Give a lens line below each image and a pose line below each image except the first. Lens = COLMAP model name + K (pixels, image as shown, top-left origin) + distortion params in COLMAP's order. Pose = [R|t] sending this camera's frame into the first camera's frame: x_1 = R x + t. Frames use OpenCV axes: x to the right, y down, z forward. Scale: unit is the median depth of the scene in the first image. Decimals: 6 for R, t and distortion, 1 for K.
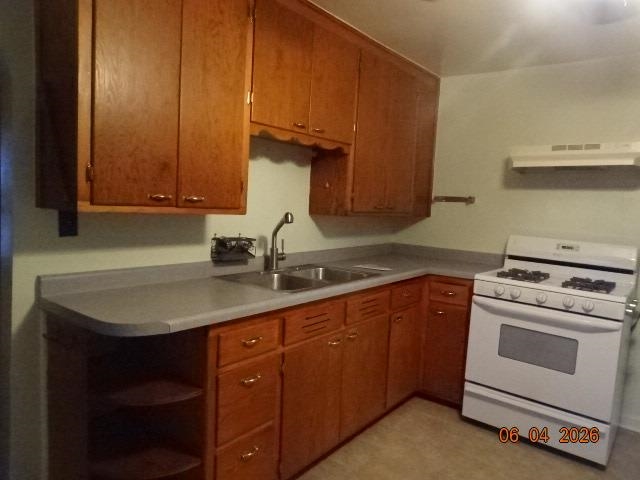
lens RADIAL K [[453.2, 0, 320.0], [0, 453.2, 240.0], [0, 0, 1]] dist [0.006564, 0.000940]
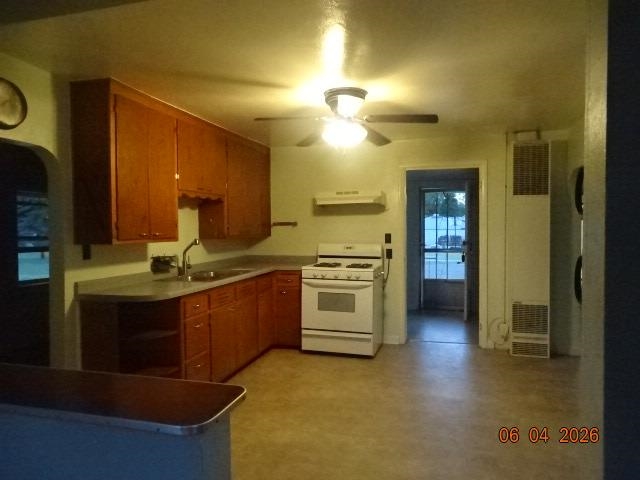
lens RADIAL K [[453.2, 0, 320.0], [0, 453.2, 240.0], [0, 0, 1]] dist [0.006564, 0.000940]
pose [[0.924899, -0.069076, 0.373886, -0.253364], [0.086874, 0.995739, -0.030940, 0.034244], [-0.370156, 0.061098, 0.926958, -0.687537]]
